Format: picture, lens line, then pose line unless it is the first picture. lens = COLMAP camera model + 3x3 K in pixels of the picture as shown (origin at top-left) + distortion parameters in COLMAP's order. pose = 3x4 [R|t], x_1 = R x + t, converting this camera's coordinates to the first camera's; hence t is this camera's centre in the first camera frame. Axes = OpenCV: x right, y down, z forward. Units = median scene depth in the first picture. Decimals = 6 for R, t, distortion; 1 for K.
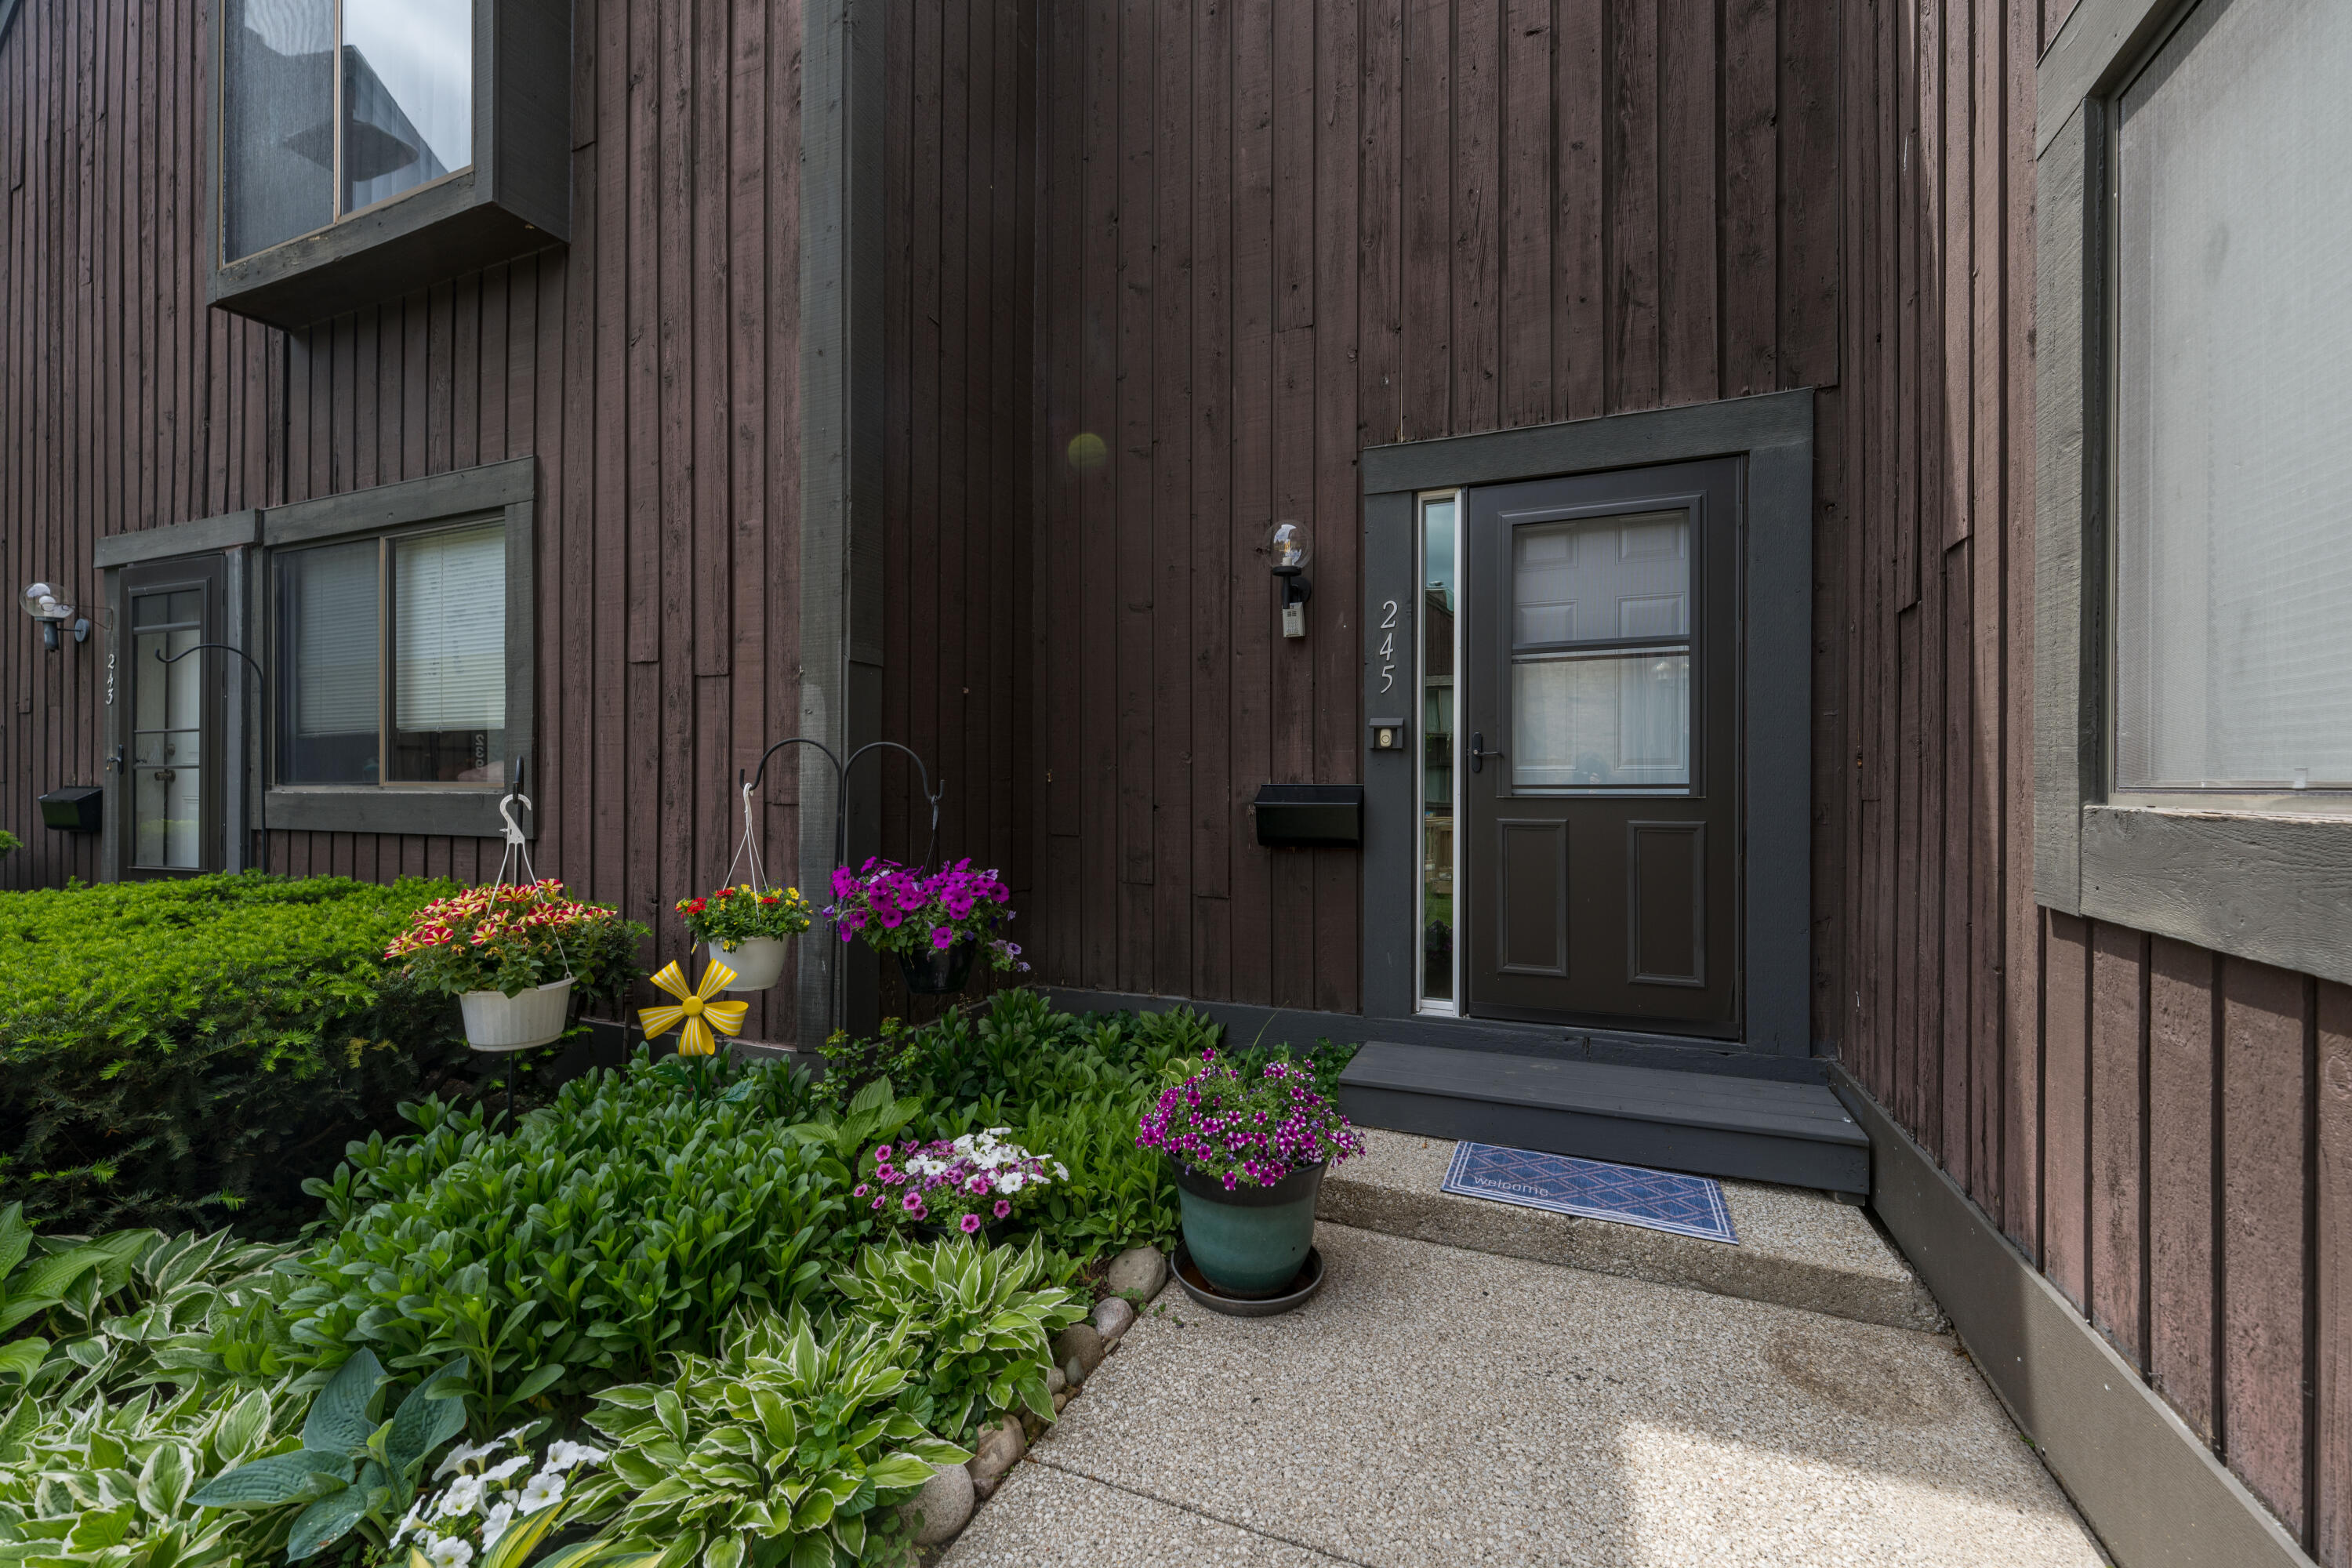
lens RADIAL K [[957.2, 0, 1174.0], [0, 957.2, 786.2], [0, 0, 1]] dist [-0.000705, -0.000644]
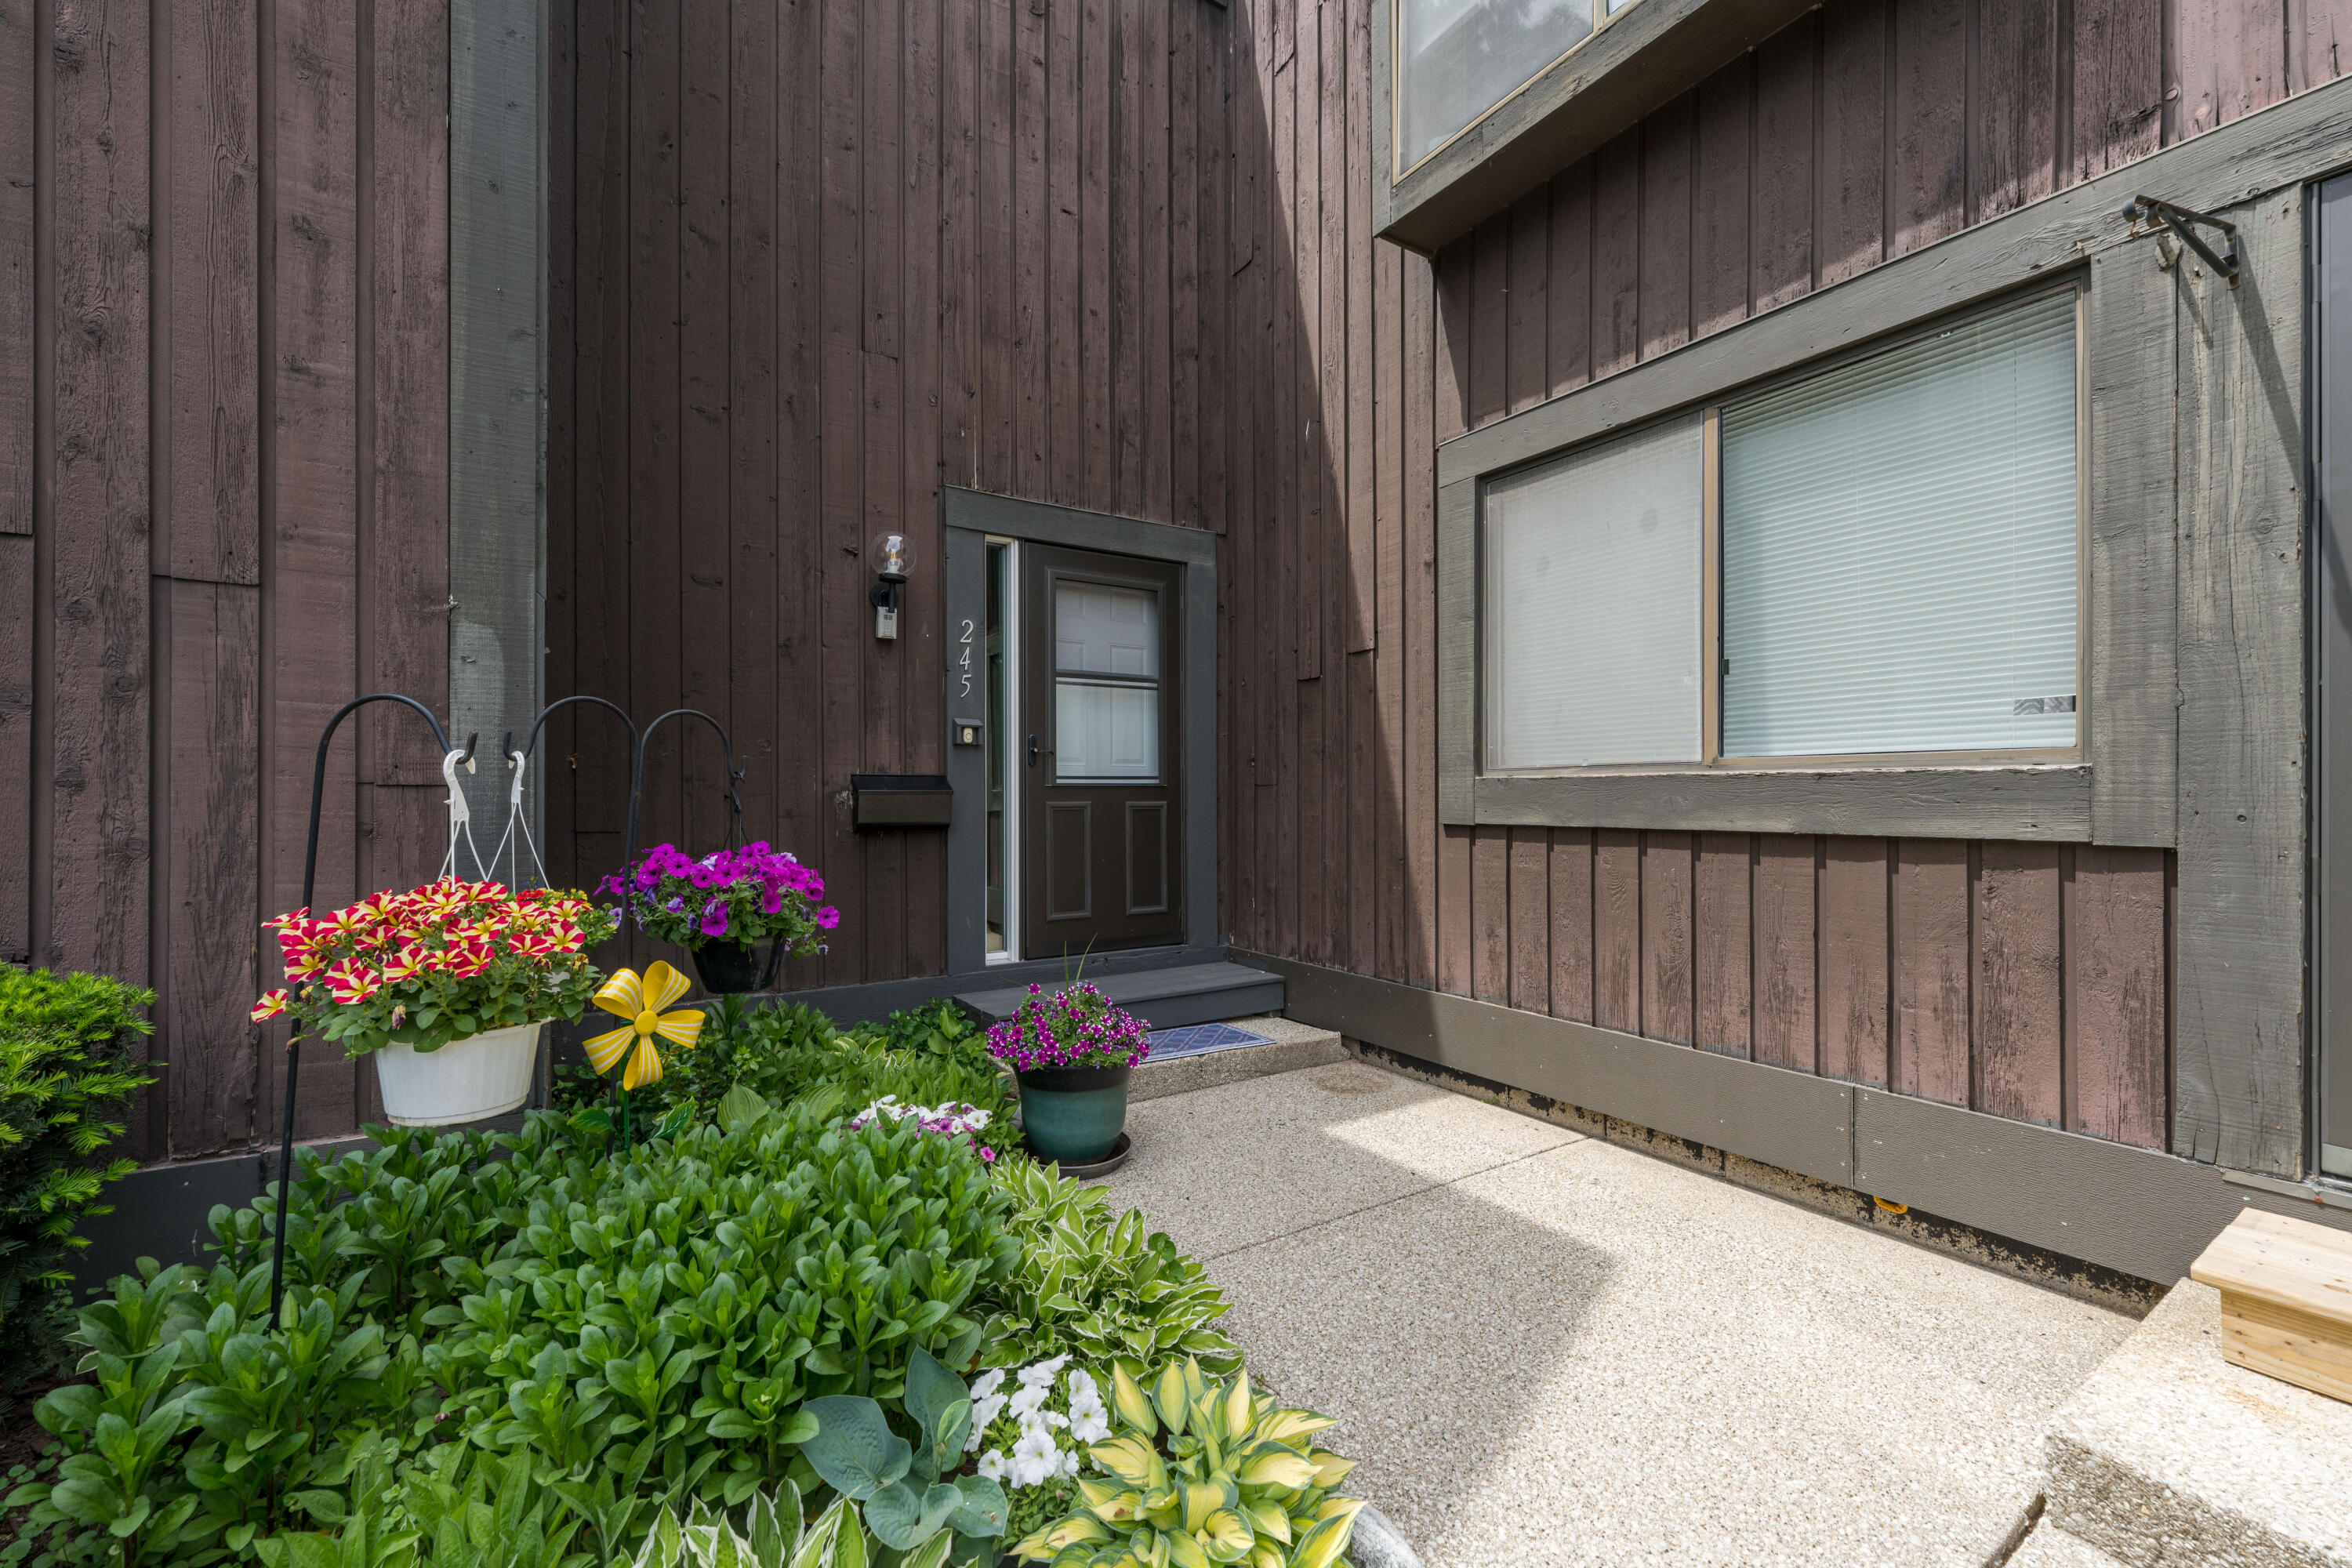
lens RADIAL K [[954.8, 0, 1175.1], [0, 954.8, 795.2], [0, 0, 1]] dist [-0.000019, -0.000332]
pose [[0.570419, -0.000905, 0.821353, -0.691056], [0.007109, 0.999967, -0.003836, 0.034251], [-0.821323, 0.008028, 0.570407, 0.134174]]
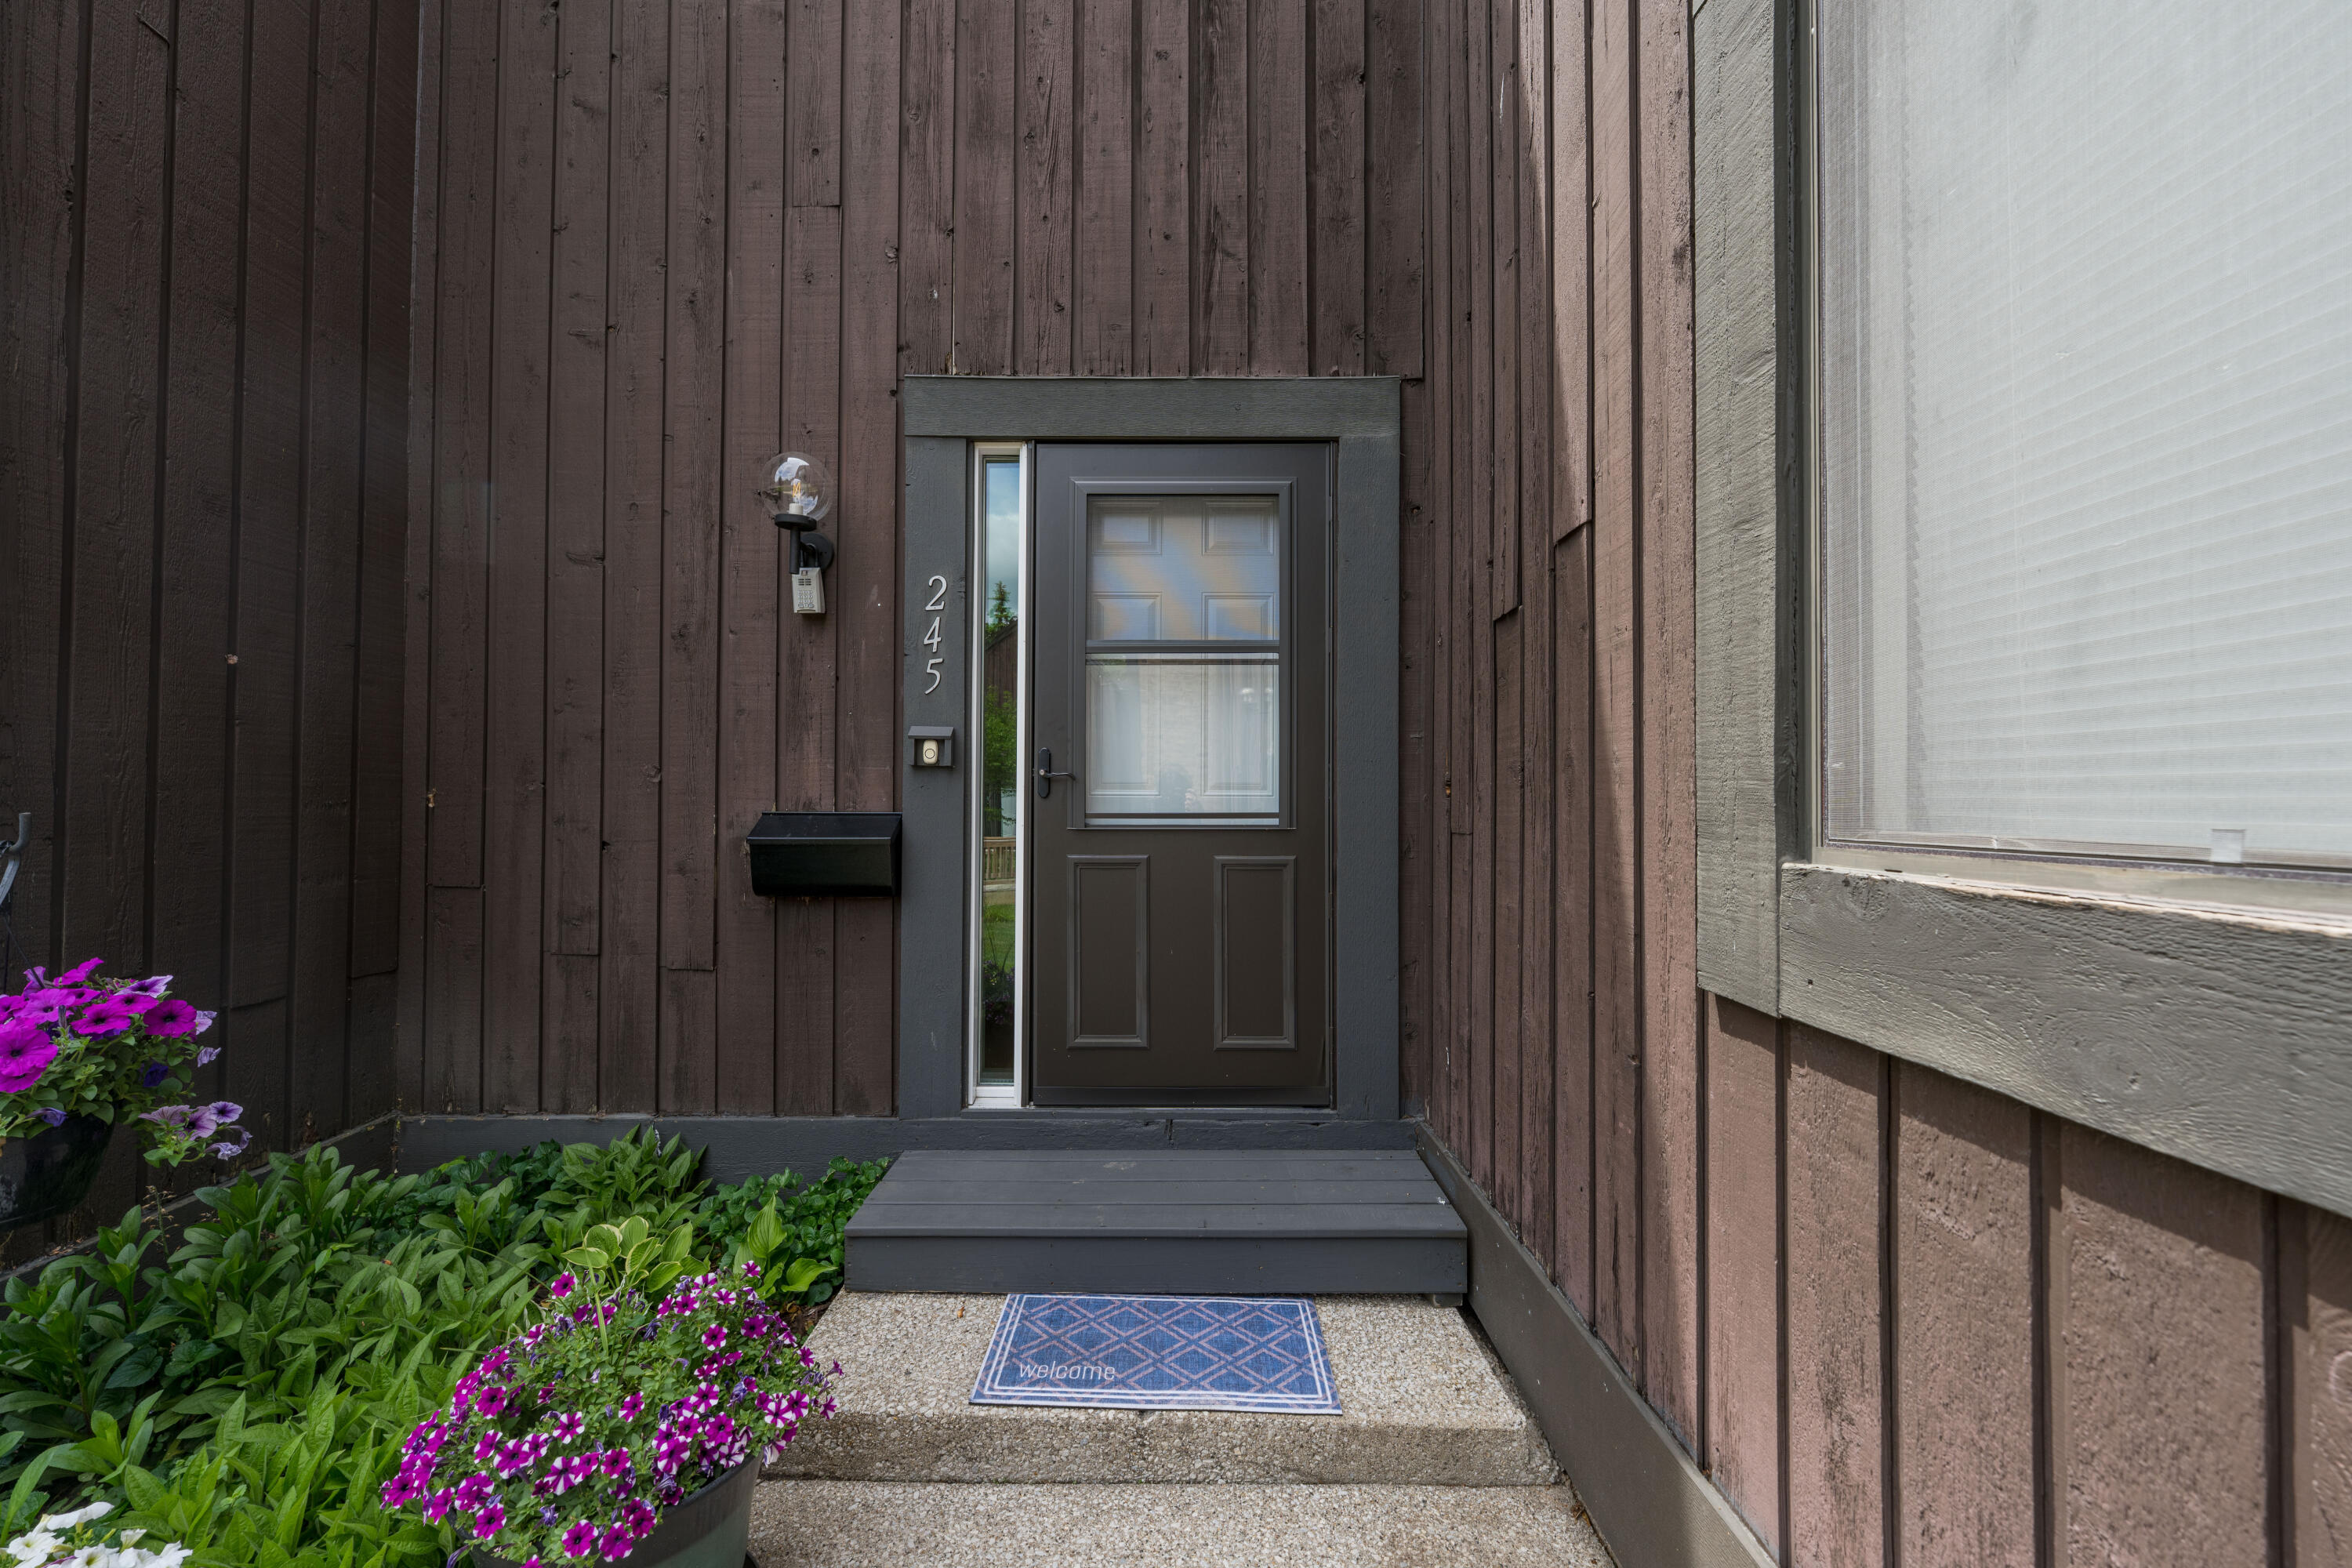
lens RADIAL K [[942.1, 0, 1176.0], [0, 942.1, 784.0], [0, 0, 1]] dist [0.000849, -0.004141]
pose [[0.921700, 0.009064, 0.387797, 0.126367], [-0.001876, 0.999819, -0.018911, -0.012544], [-0.387898, 0.016703, 0.921551, 0.259788]]
